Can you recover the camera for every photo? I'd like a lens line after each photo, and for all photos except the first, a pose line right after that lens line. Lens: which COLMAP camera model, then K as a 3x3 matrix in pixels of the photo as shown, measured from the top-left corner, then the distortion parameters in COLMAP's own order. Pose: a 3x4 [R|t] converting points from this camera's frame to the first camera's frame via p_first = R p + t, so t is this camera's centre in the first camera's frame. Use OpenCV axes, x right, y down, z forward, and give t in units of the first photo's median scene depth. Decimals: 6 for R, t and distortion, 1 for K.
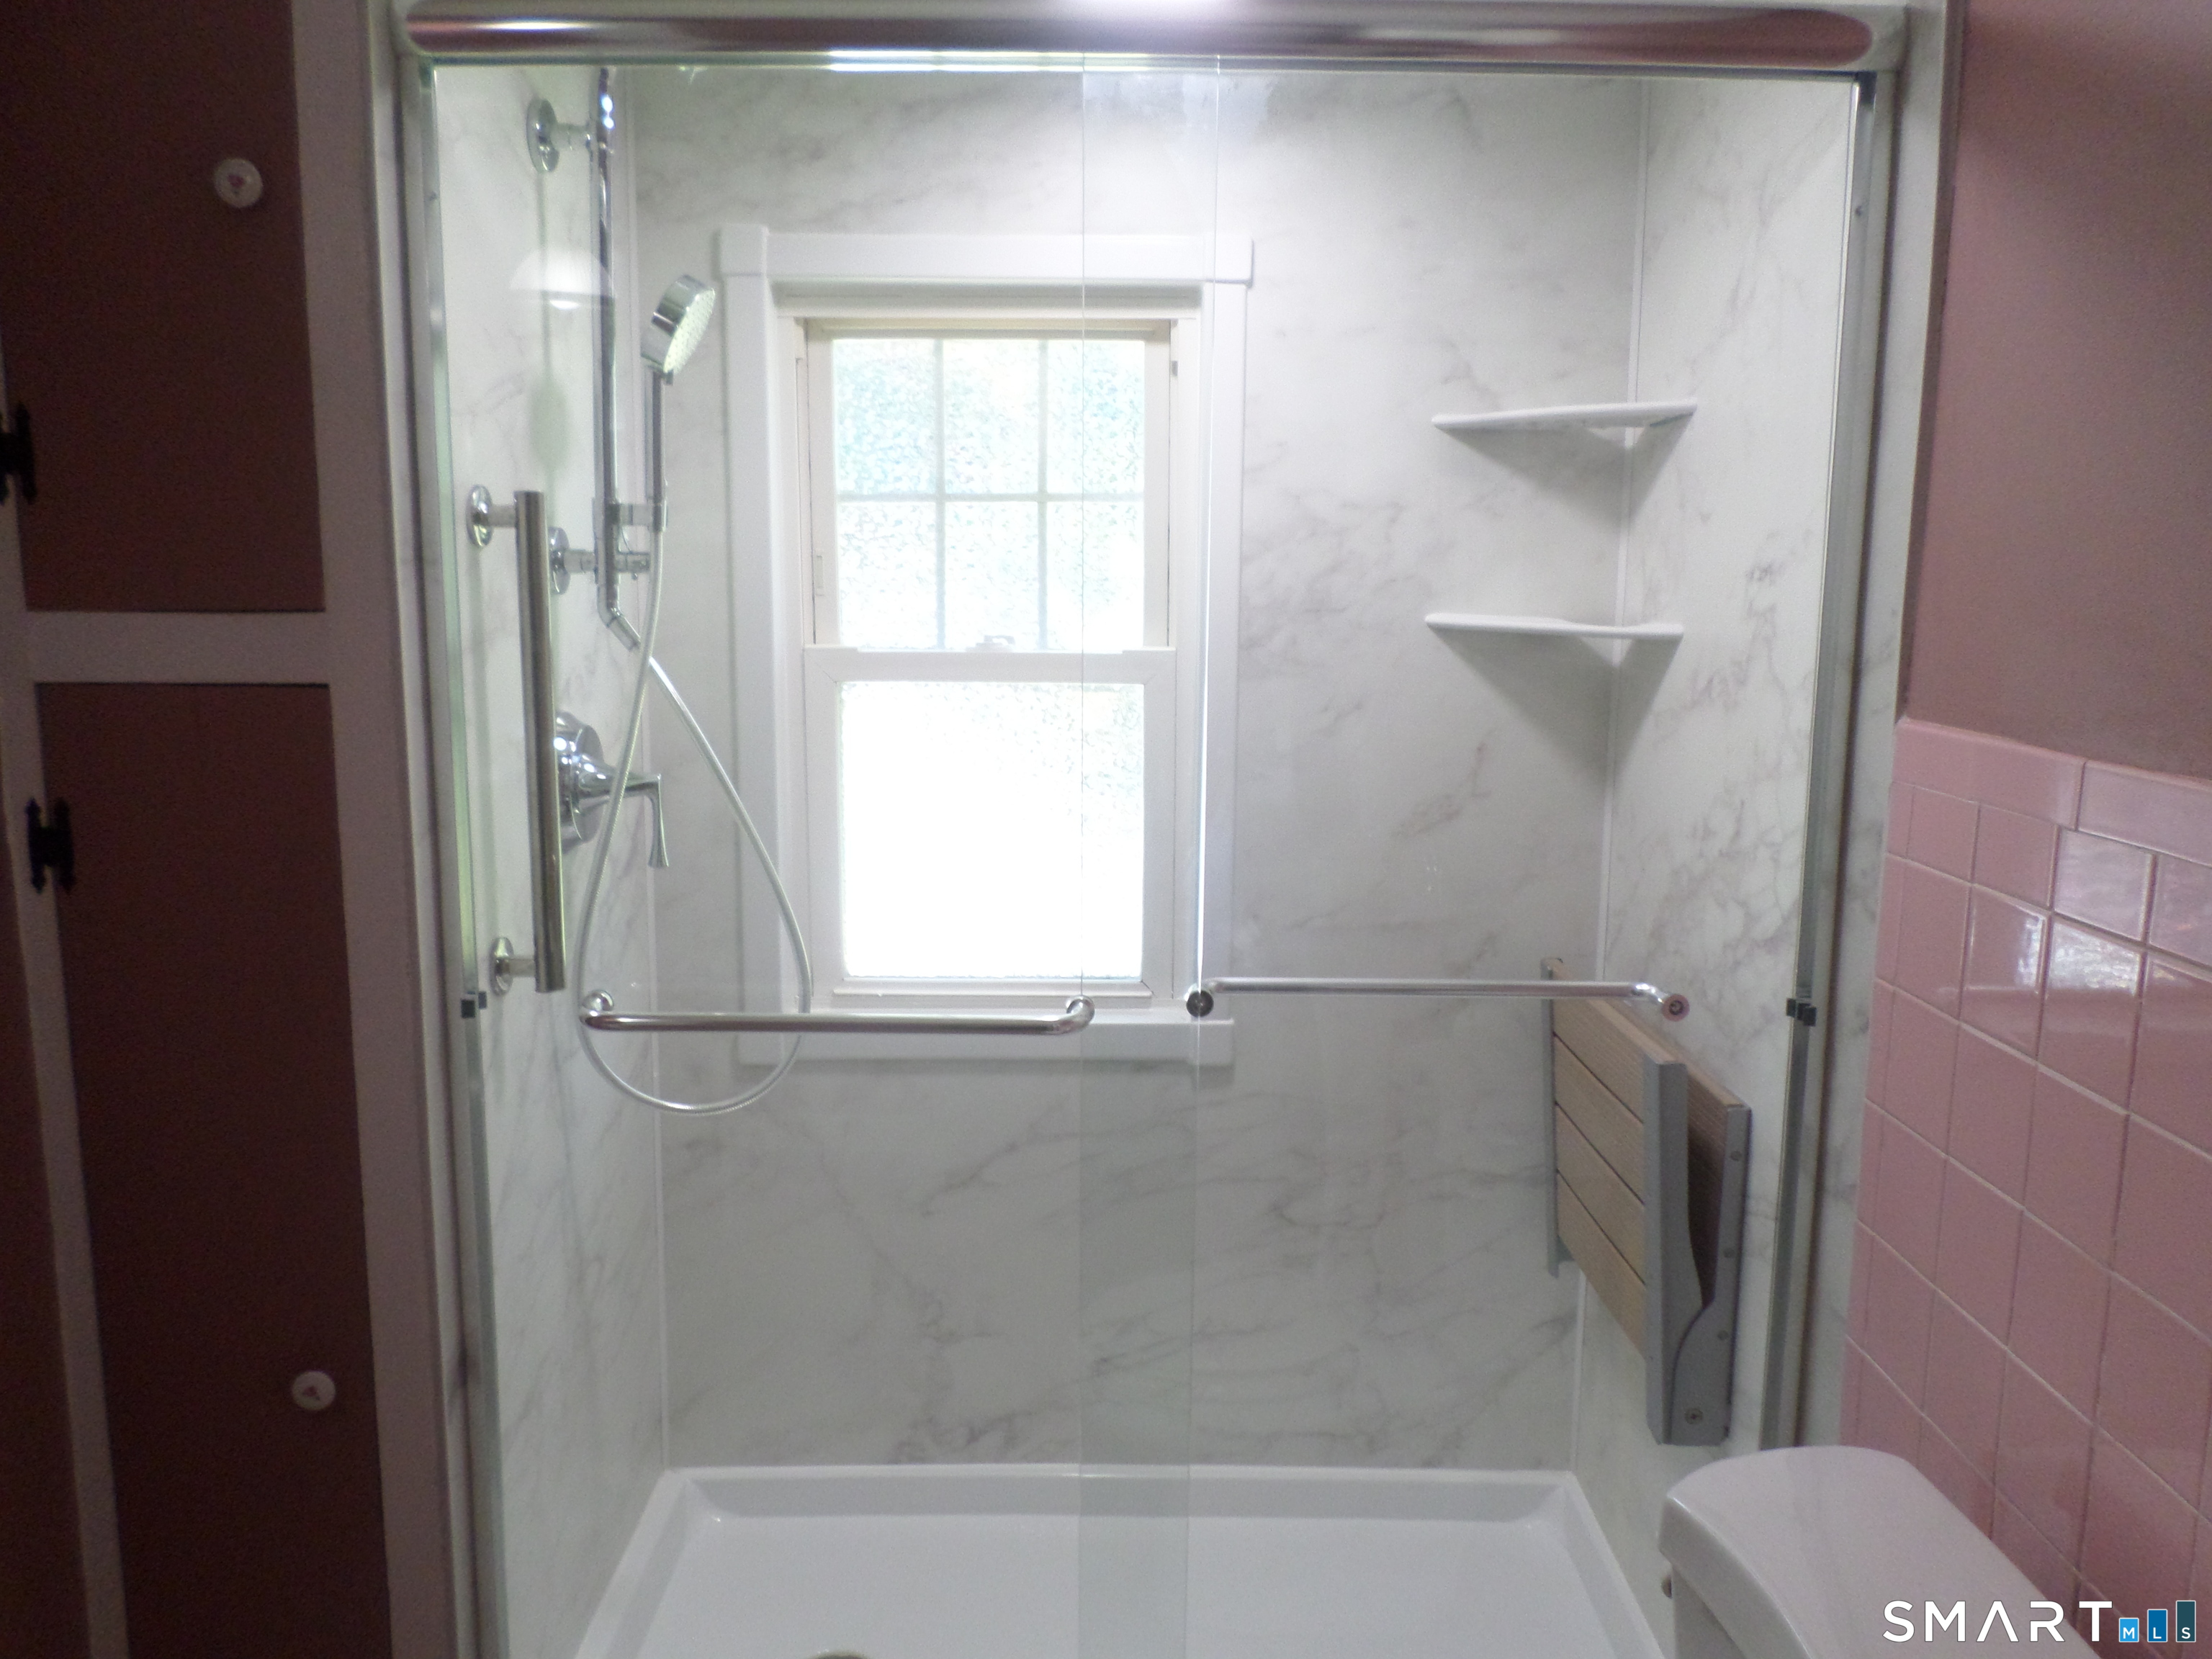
lens RADIAL K [[1689.9, 0, 1108.2], [0, 1689.9, 809.1], [0, 0, 1]] dist [-0.000595, -0.015631]
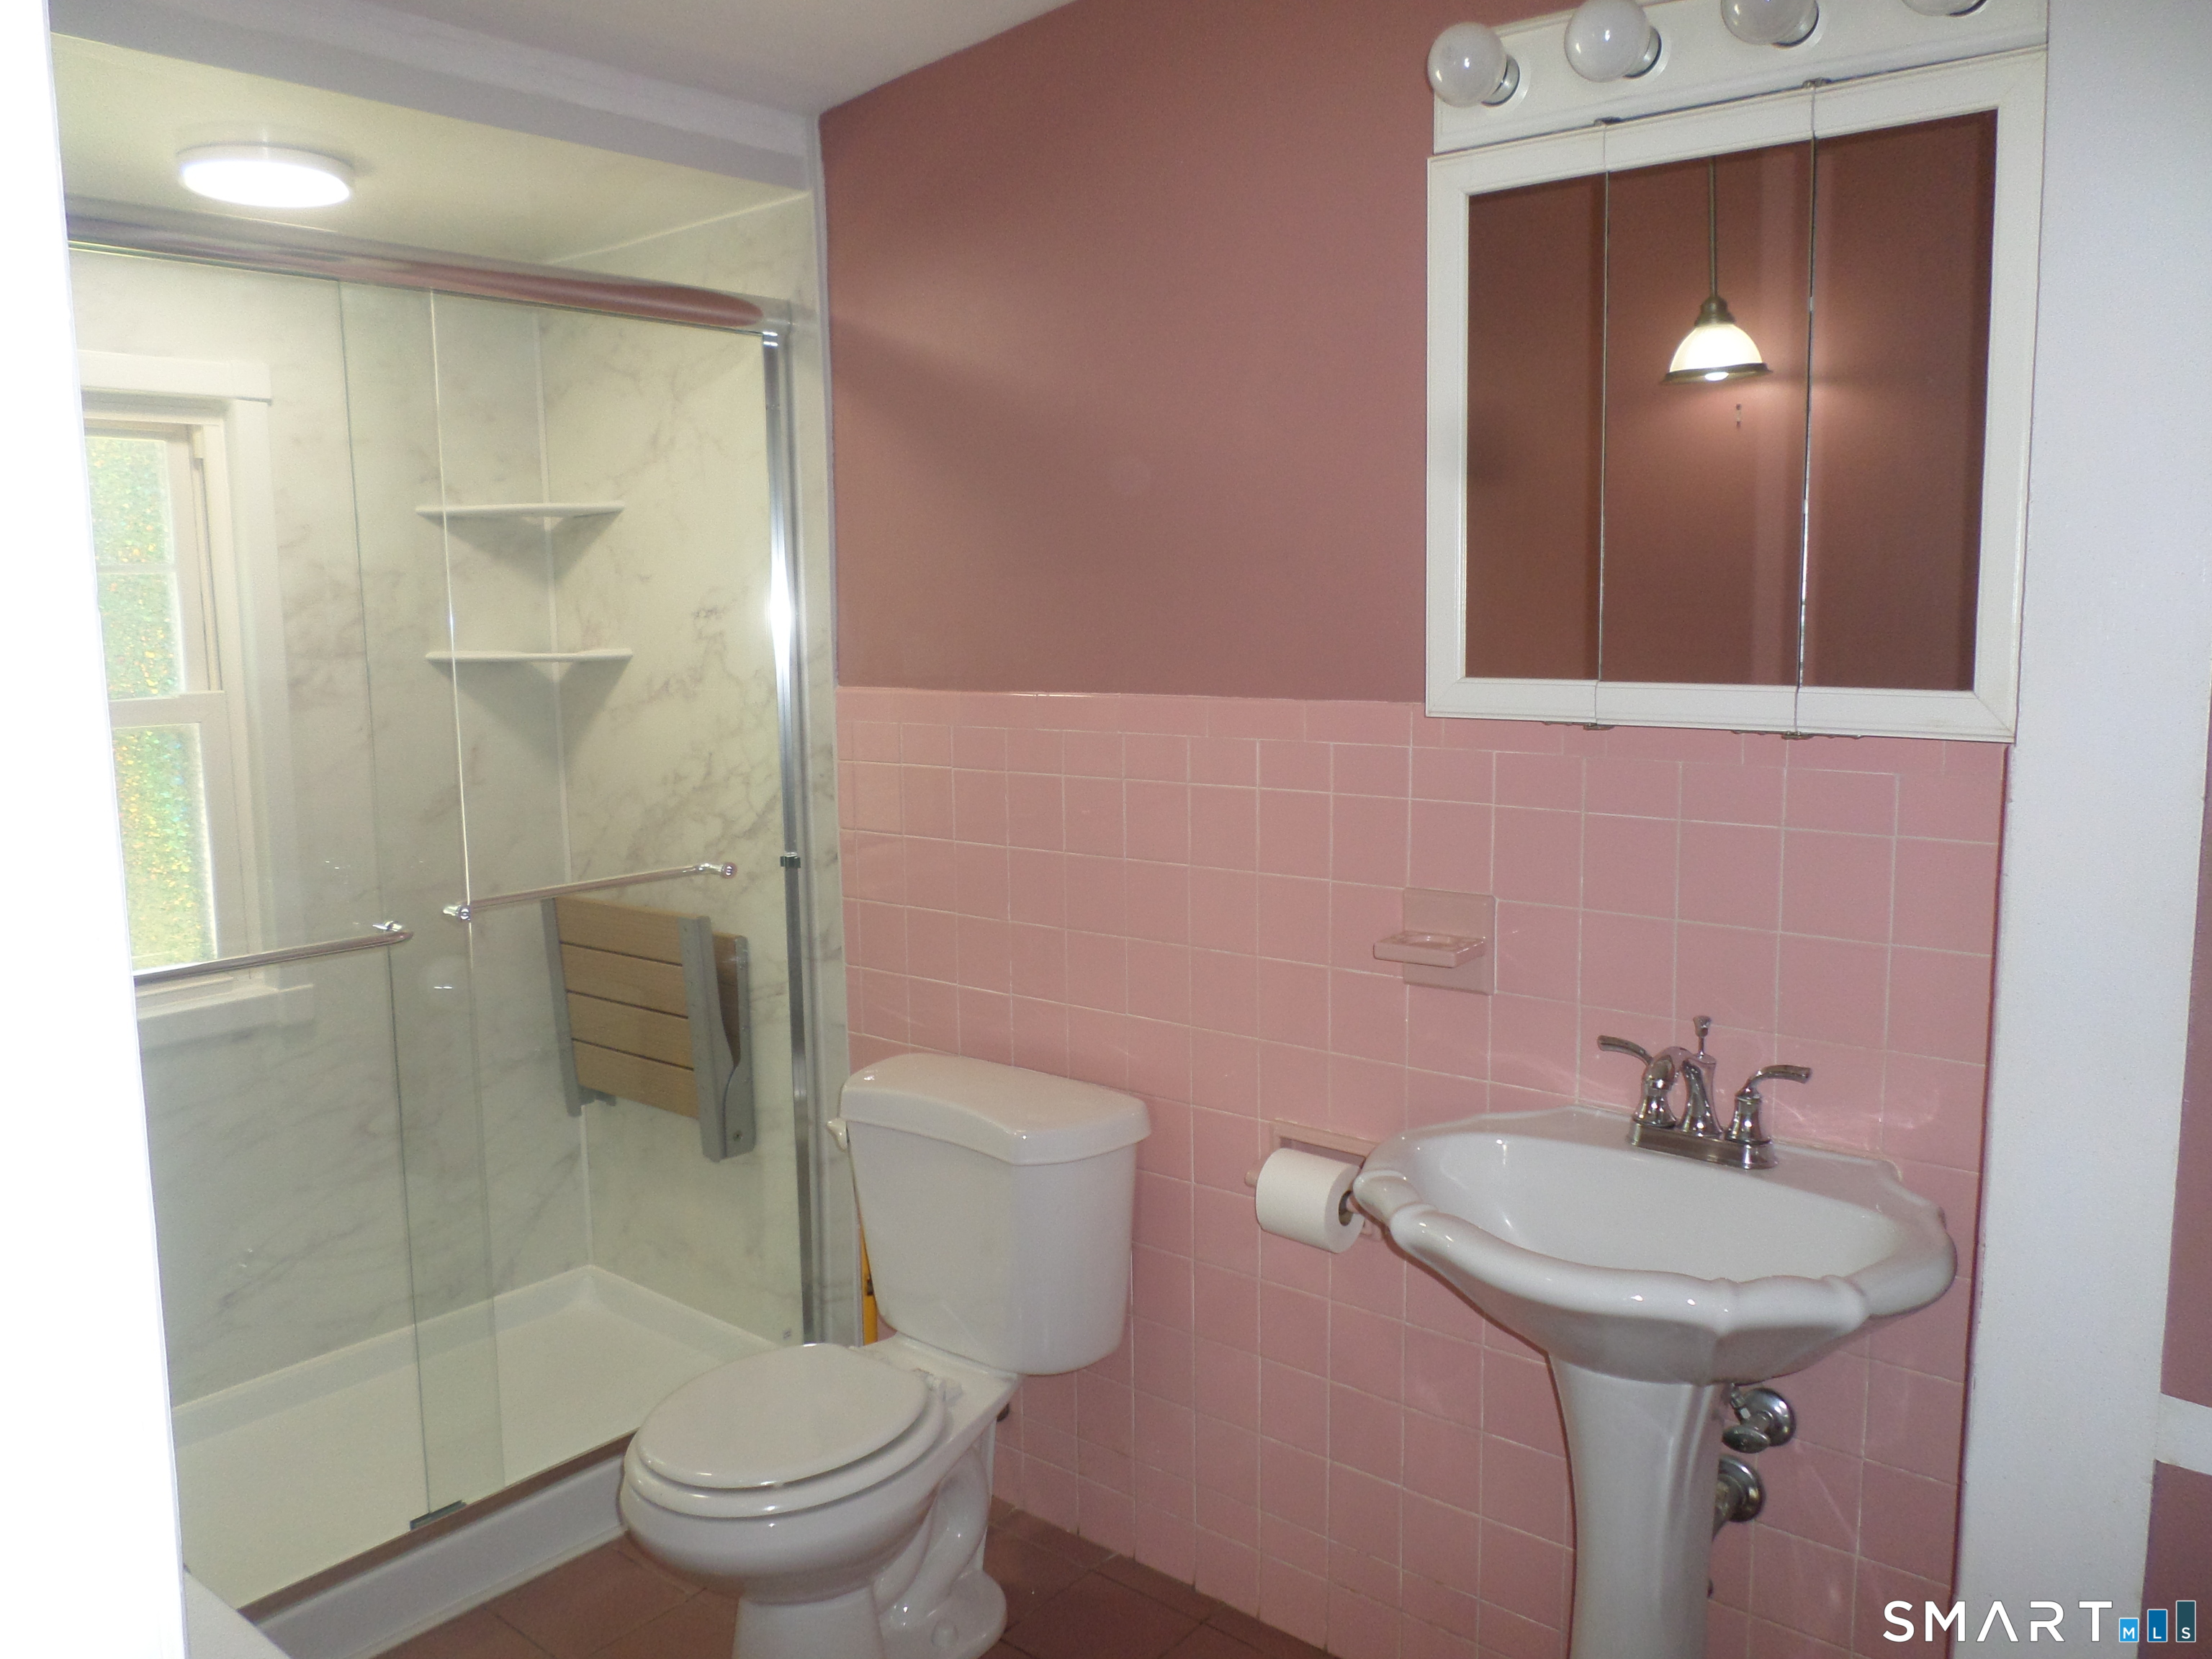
lens RADIAL K [[1689.9, 0, 1109.3], [0, 1689.9, 813.5], [0, 0, 1]] dist [-0.000595, -0.015631]
pose [[0.653991, -0.119324, 0.747033, -0.492976], [0.137294, 0.989805, 0.037908, 0.036504], [-0.743940, 0.077772, 0.663705, -0.297758]]
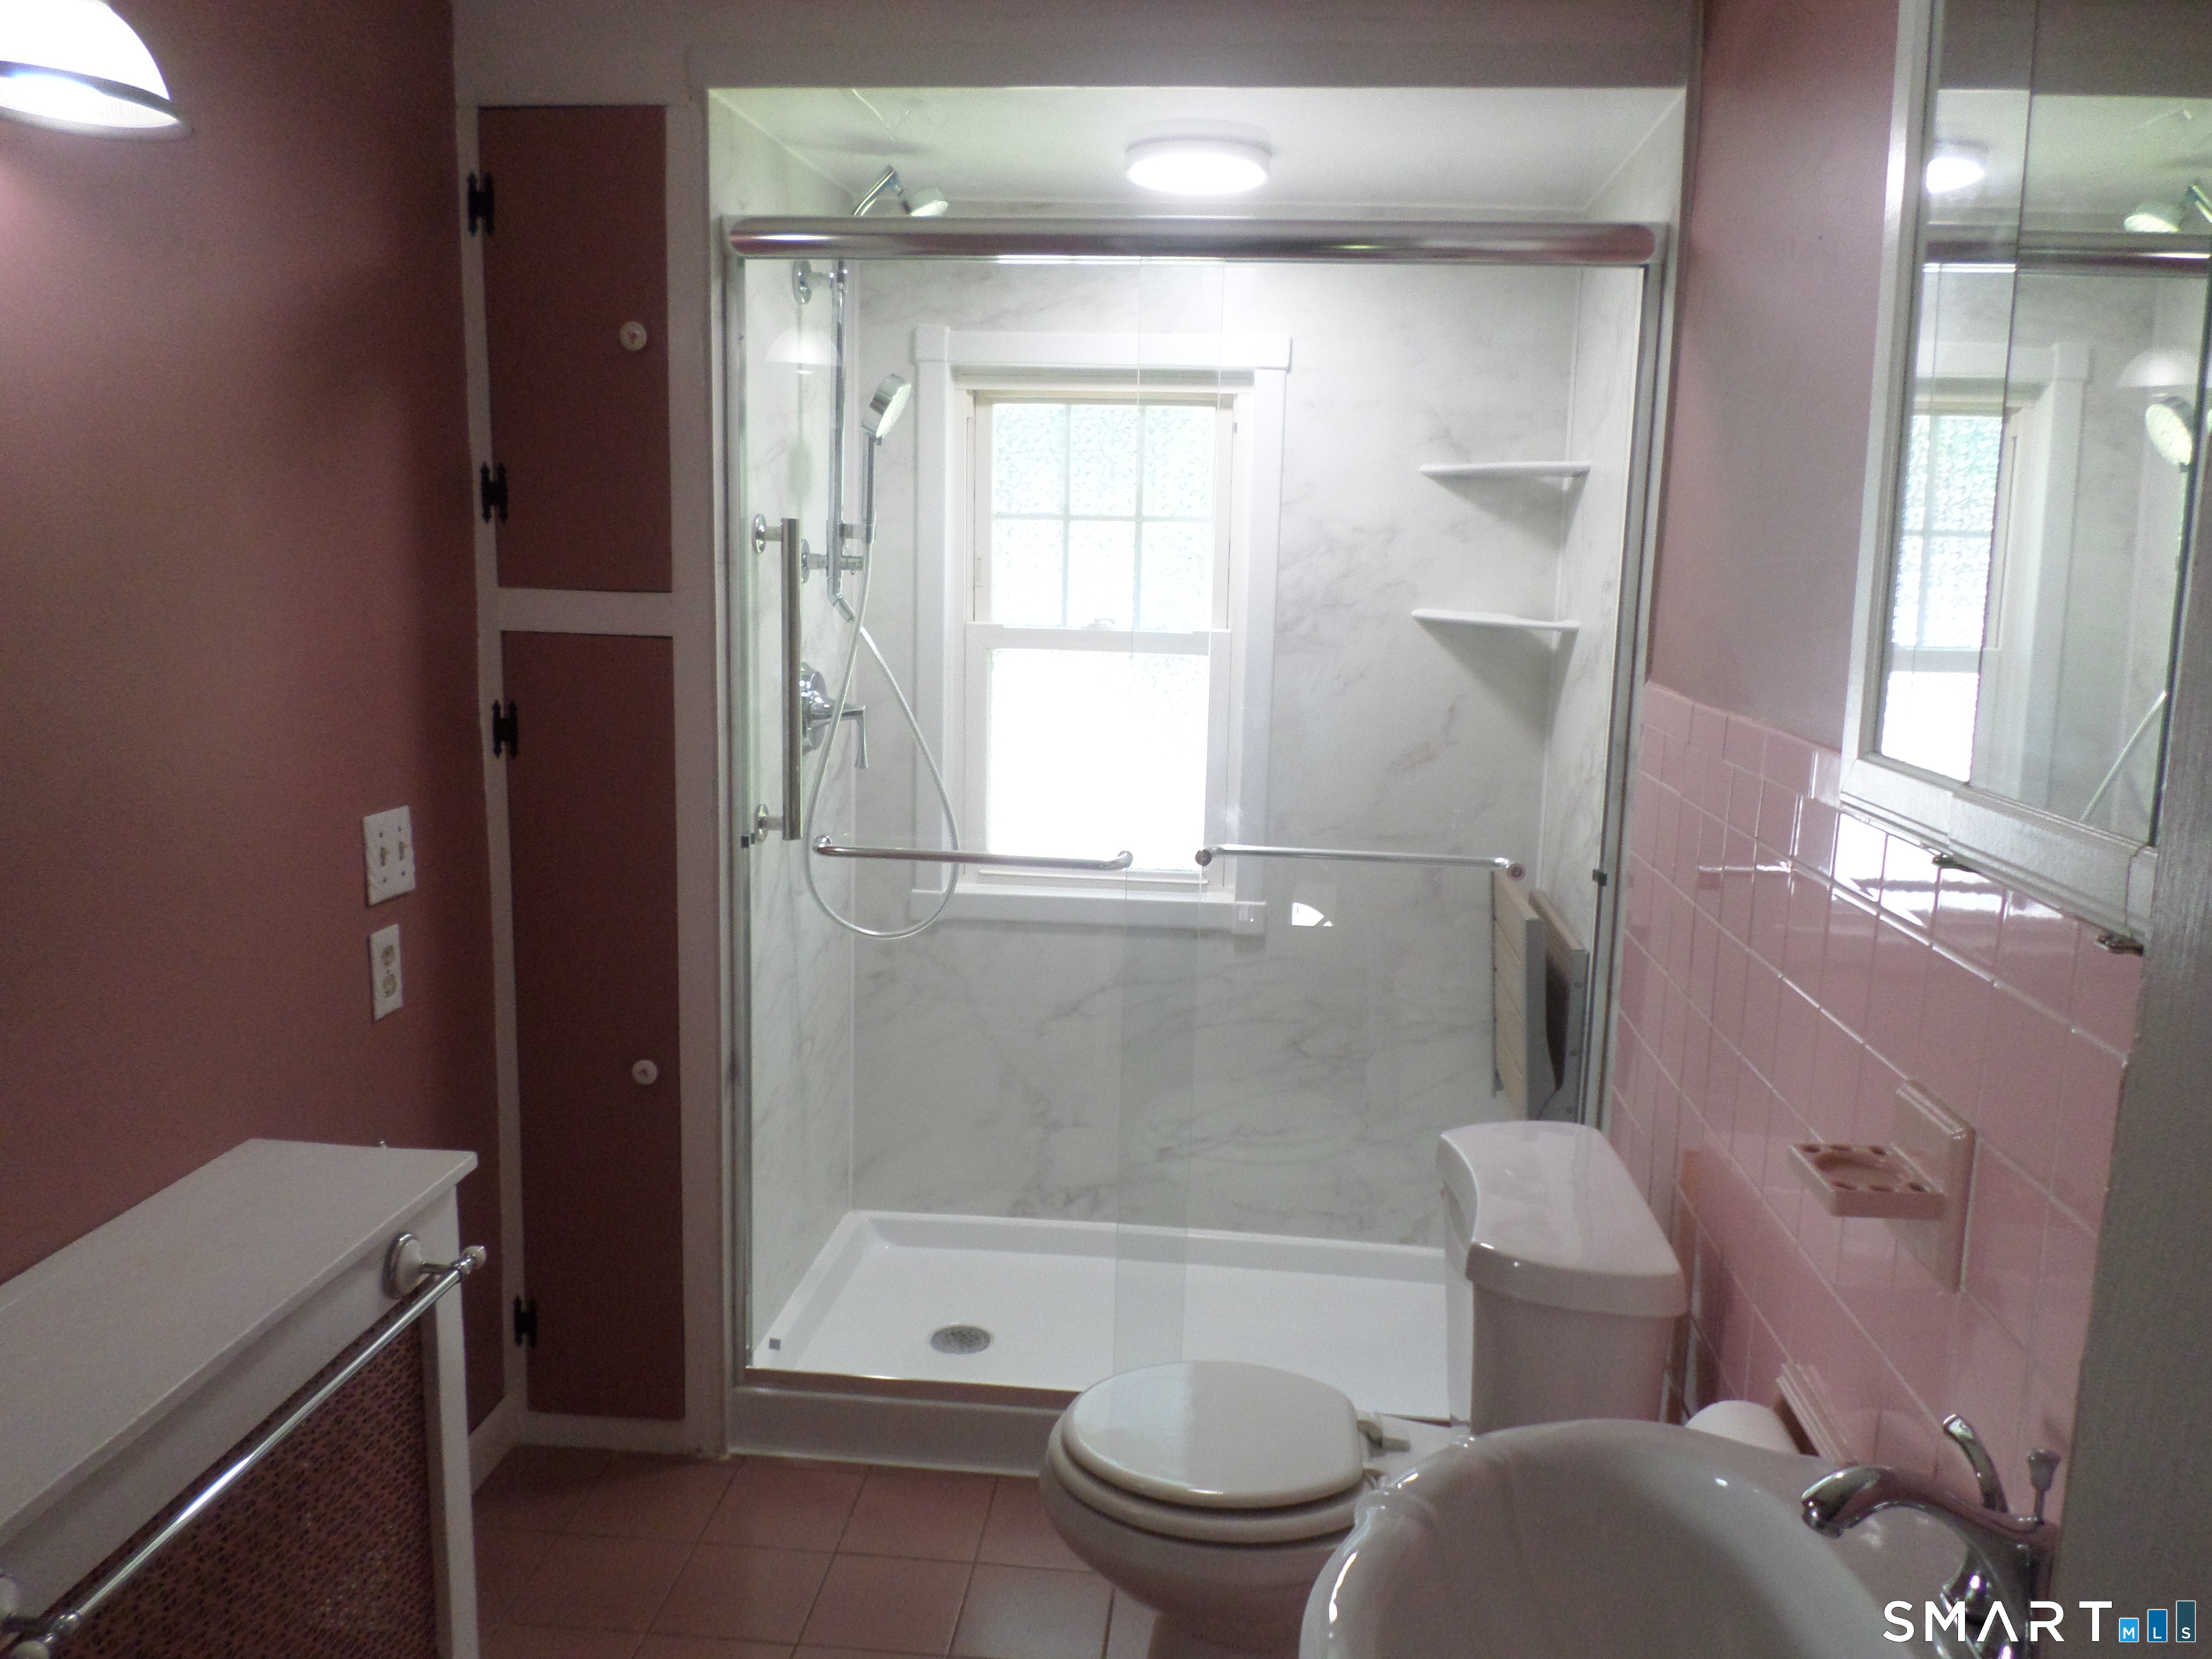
lens RADIAL K [[1689.9, 0, 1114.9], [0, 1689.9, 810.9], [0, 0, 1]] dist [-0.000595, -0.015631]
pose [[0.994269, 0.034409, -0.101219, 0.095408], [-0.033644, 0.999391, 0.009251, 0.045124], [0.101476, -0.005792, 0.994821, -0.405020]]
